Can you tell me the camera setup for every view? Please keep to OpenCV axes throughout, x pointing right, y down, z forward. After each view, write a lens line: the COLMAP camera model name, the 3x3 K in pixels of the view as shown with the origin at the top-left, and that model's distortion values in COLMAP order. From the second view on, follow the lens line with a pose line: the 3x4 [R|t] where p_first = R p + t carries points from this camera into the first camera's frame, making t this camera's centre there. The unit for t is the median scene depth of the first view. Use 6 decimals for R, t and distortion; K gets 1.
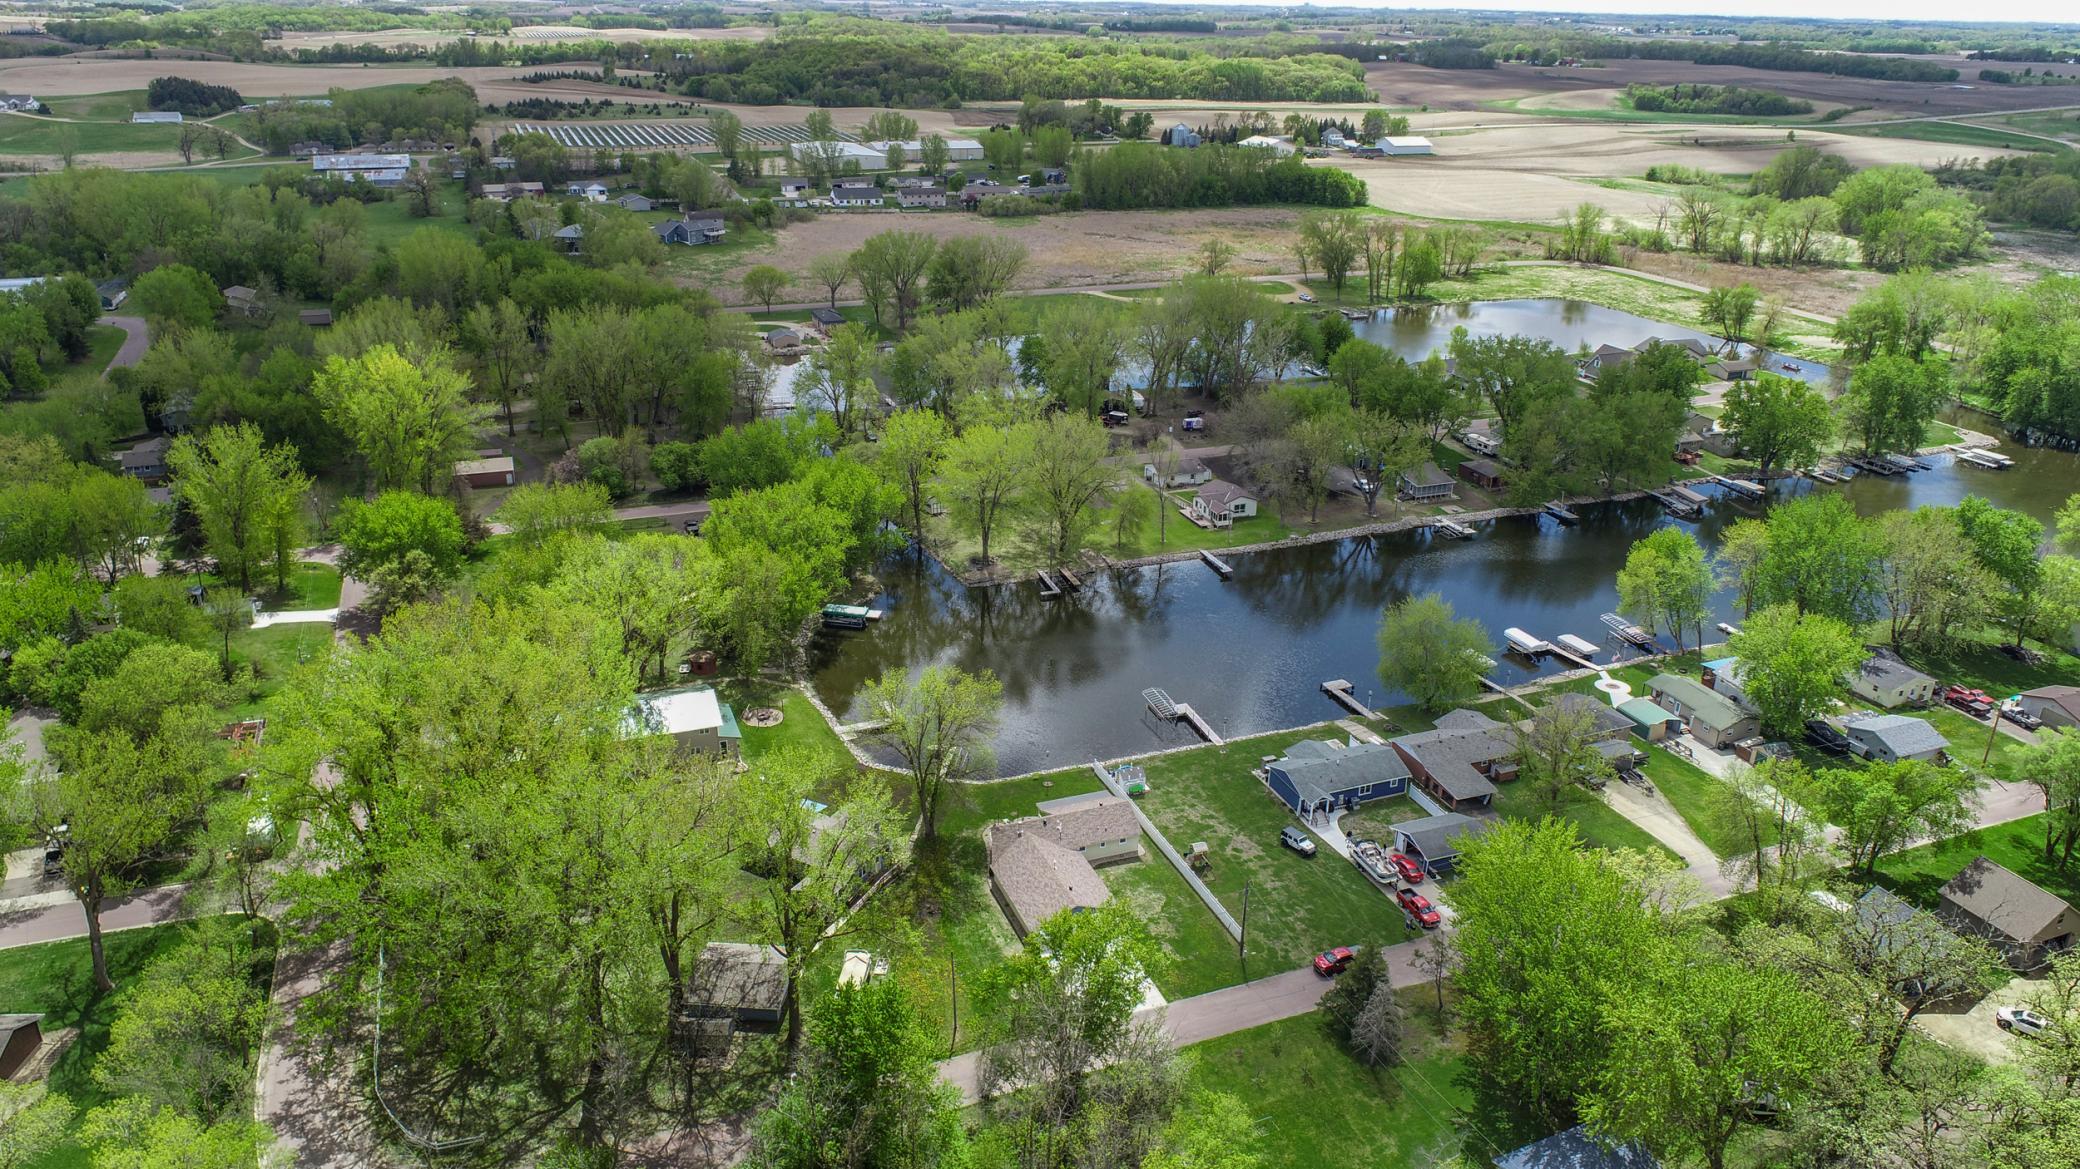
lens RADIAL K [[1440.9, 0, 1040.0], [0, 1440.9, 584.5], [0, 0, 1]] dist [-0.005026, 0.001955]
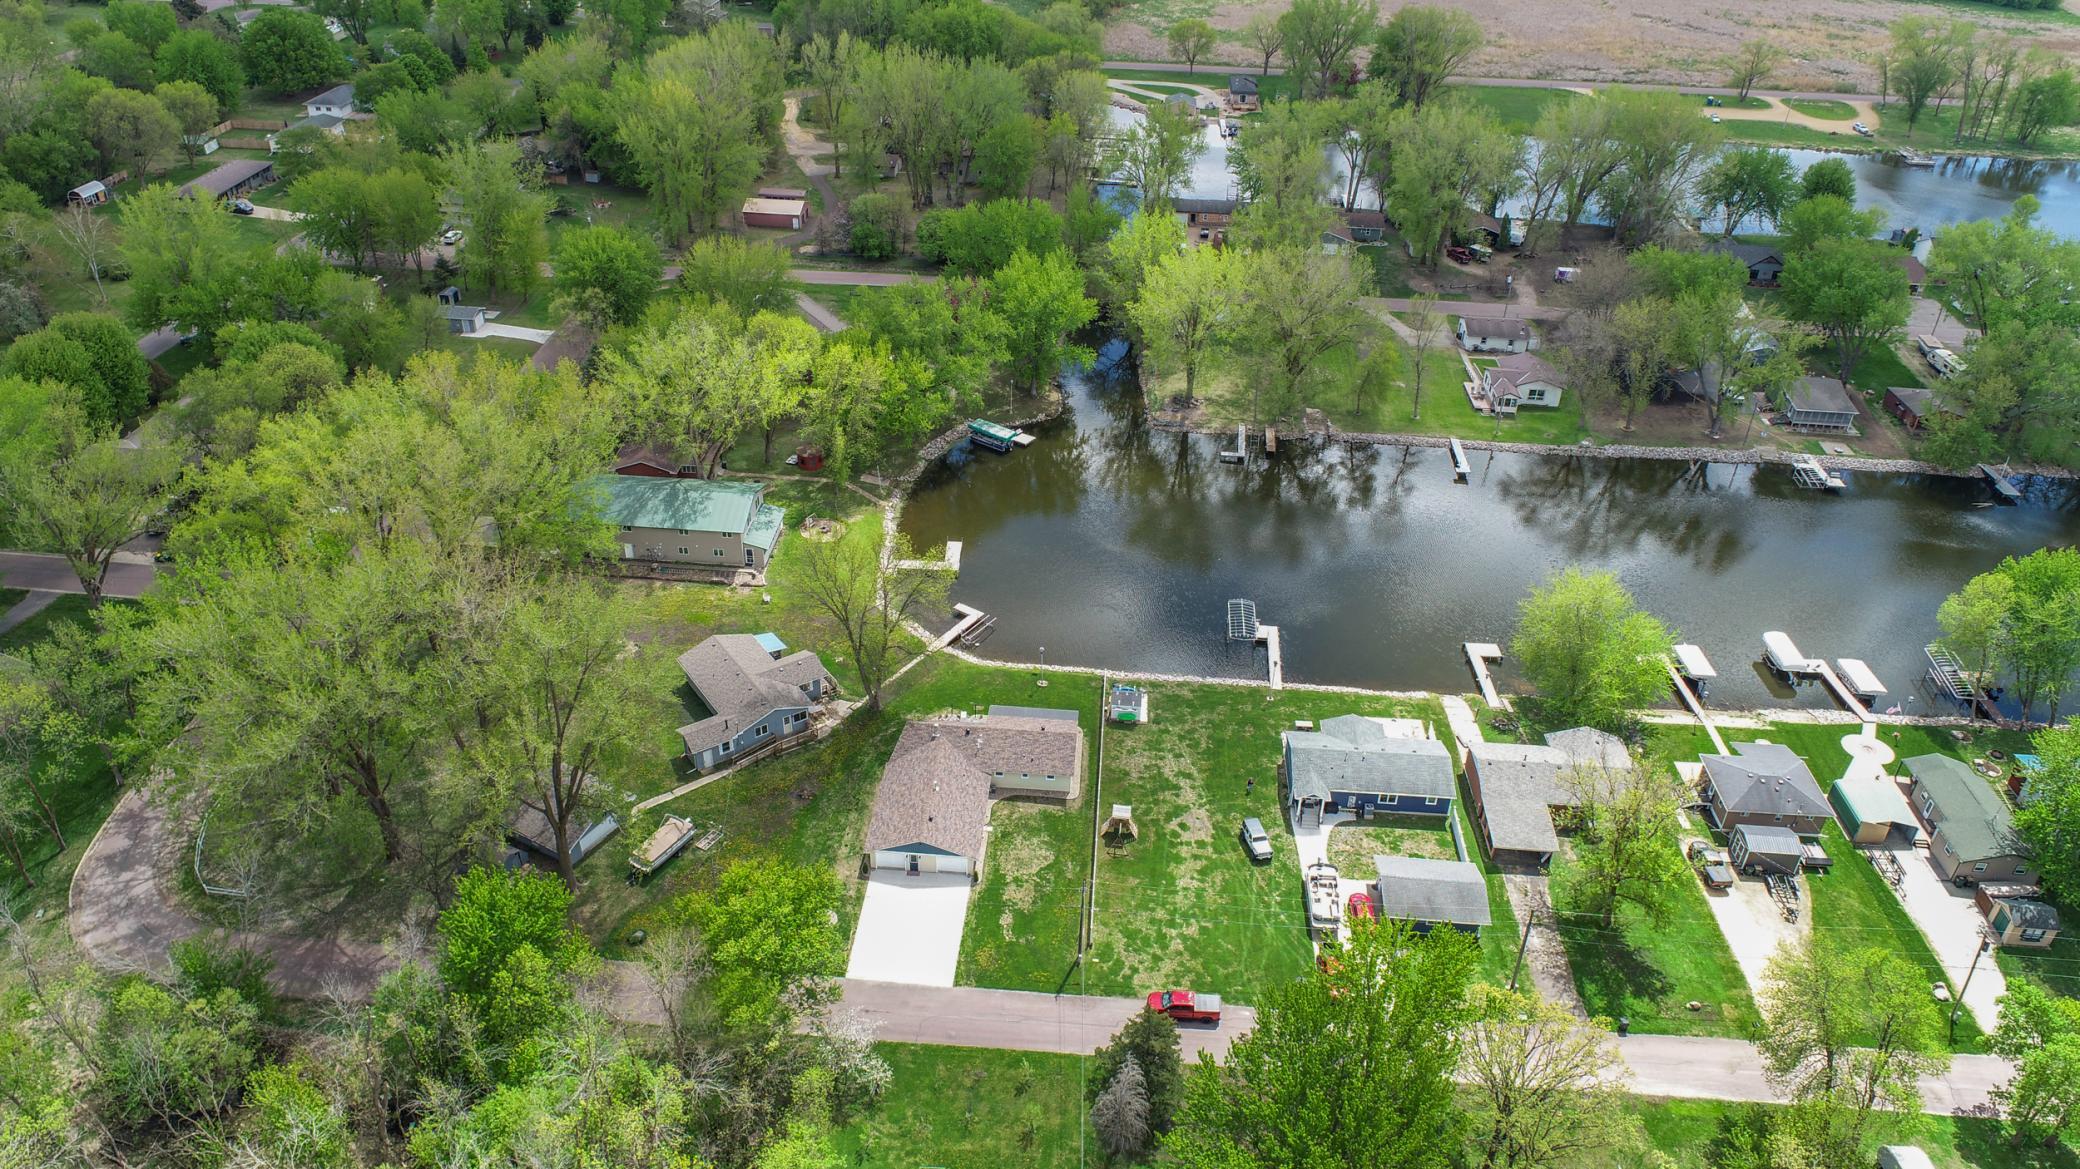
lens RADIAL K [[1440.9, 0, 1040.0], [0, 1440.9, 584.5], [0, 0, 1]] dist [-0.005026, 0.001955]
pose [[0.901029, 0.236912, -0.363344, 0.261683], [-0.174435, 0.964853, 0.196547, -0.076303], [0.397138, -0.113715, 0.910687, 0.186887]]
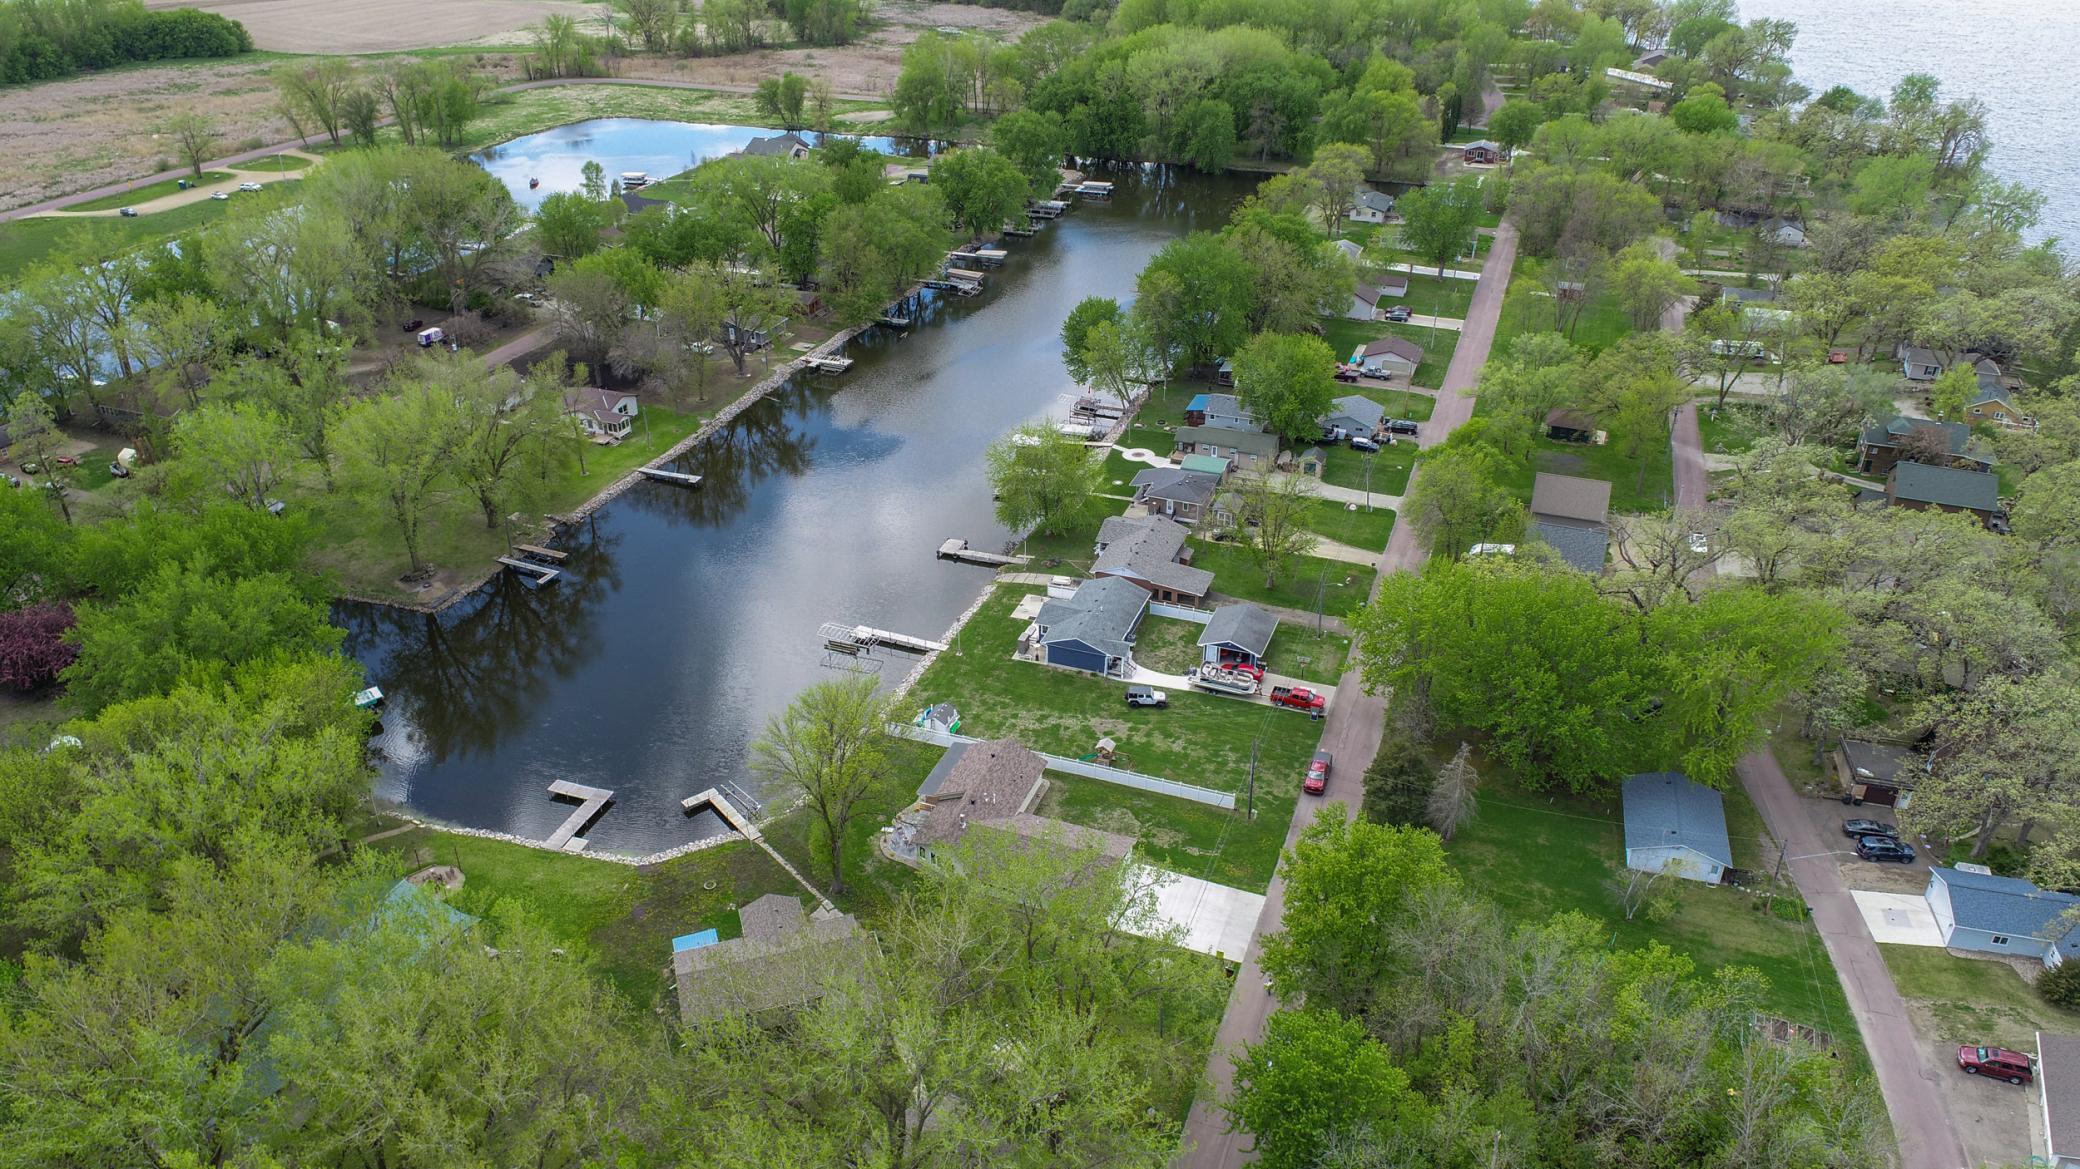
lens RADIAL K [[1440.9, 0, 1040.0], [0, 1440.9, 584.5], [0, 0, 1]] dist [-0.005026, 0.001955]
pose [[0.661696, -0.371198, 0.651437, -0.364935], [0.293328, 0.927758, 0.230702, -0.103432], [-0.690012, 0.038430, 0.722777, 0.285734]]
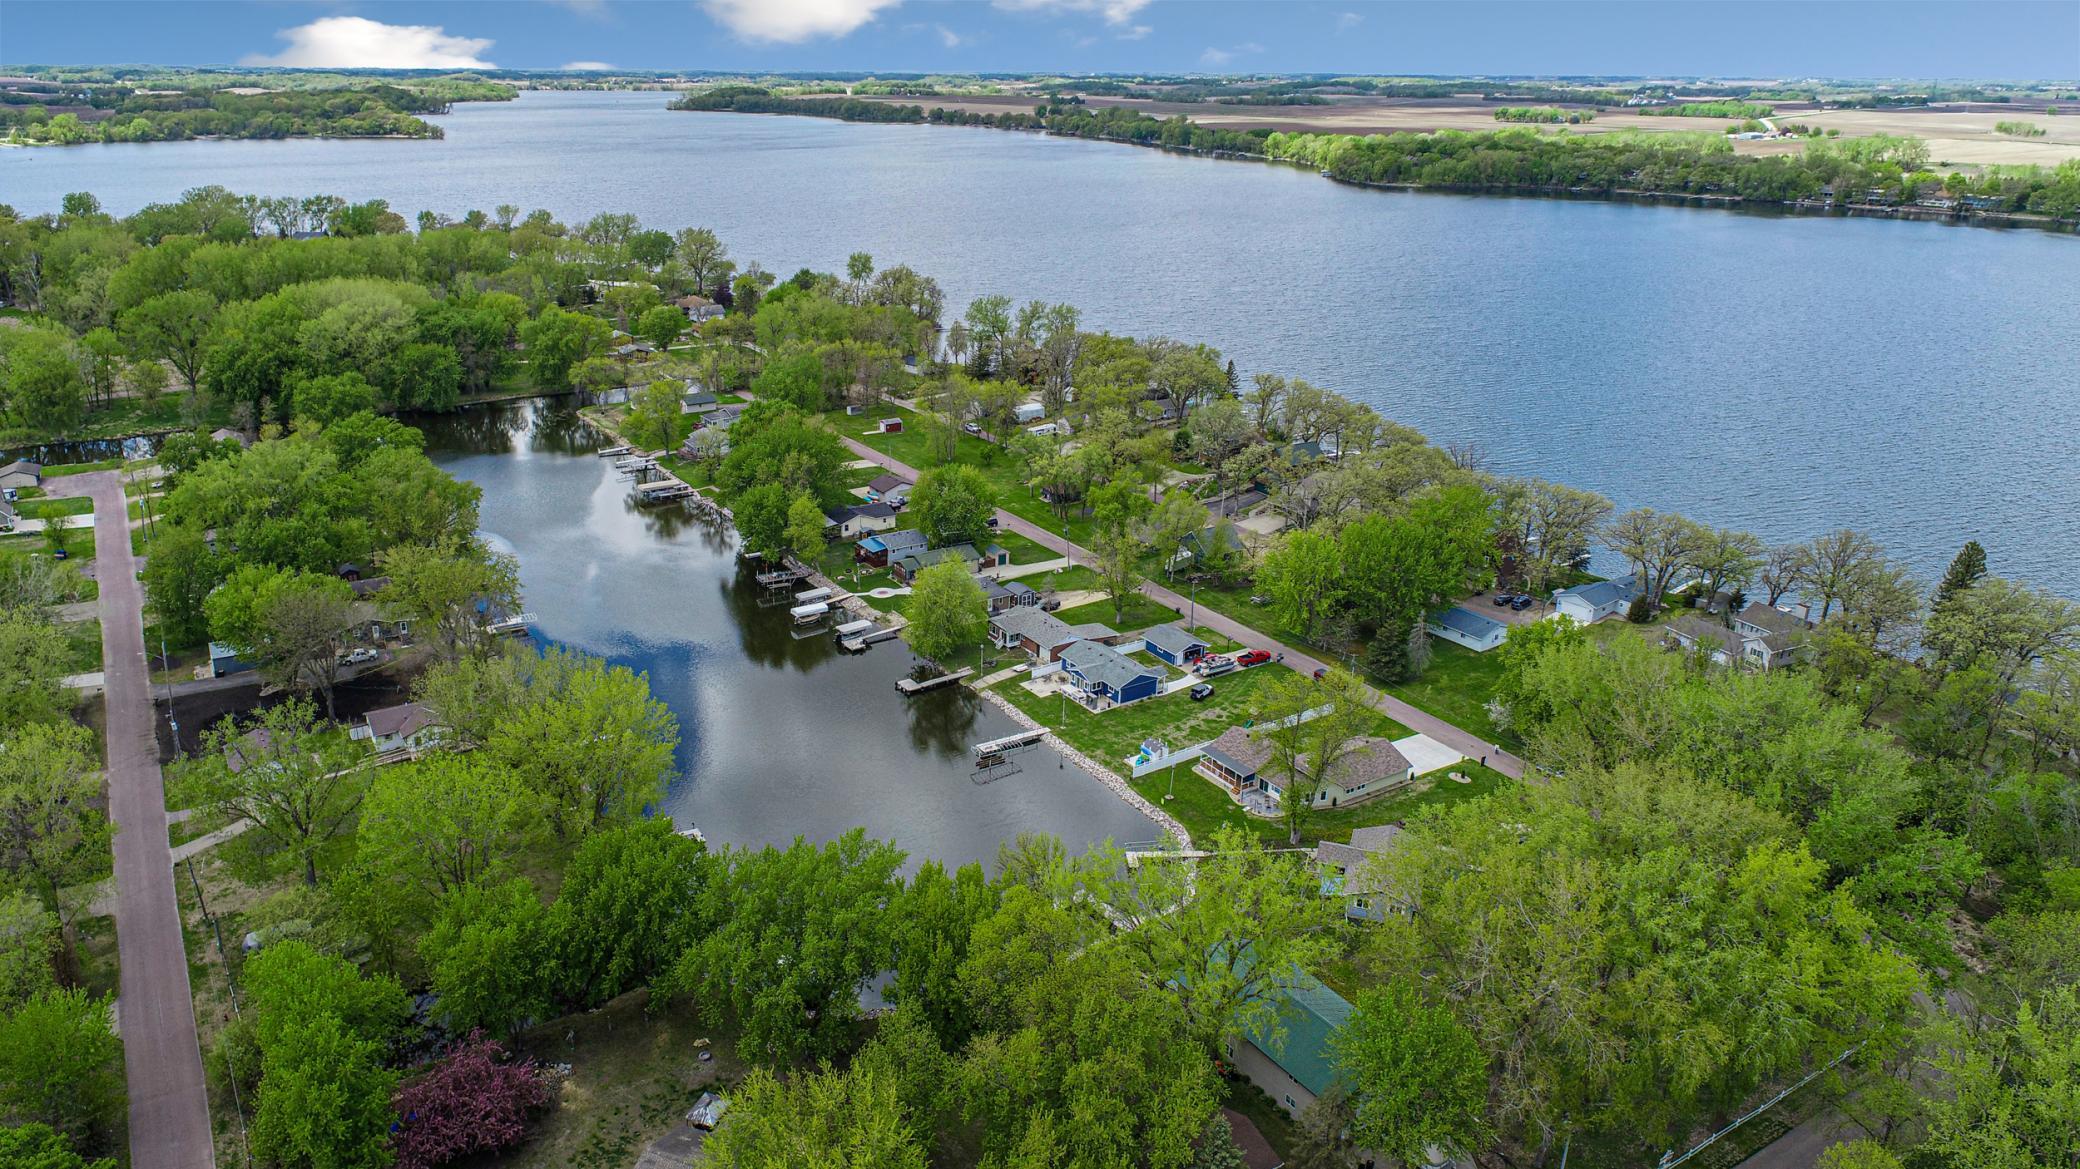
lens RADIAL K [[1440.9, 0, 1040.0], [0, 1440.9, 584.5], [0, 0, 1]] dist [-0.005026, 0.001955]
pose [[-0.218158, -0.348451, 0.911586, -0.746806], [0.362276, 0.838425, 0.407184, -0.384113], [-0.906181, 0.419076, -0.056674, 0.927172]]
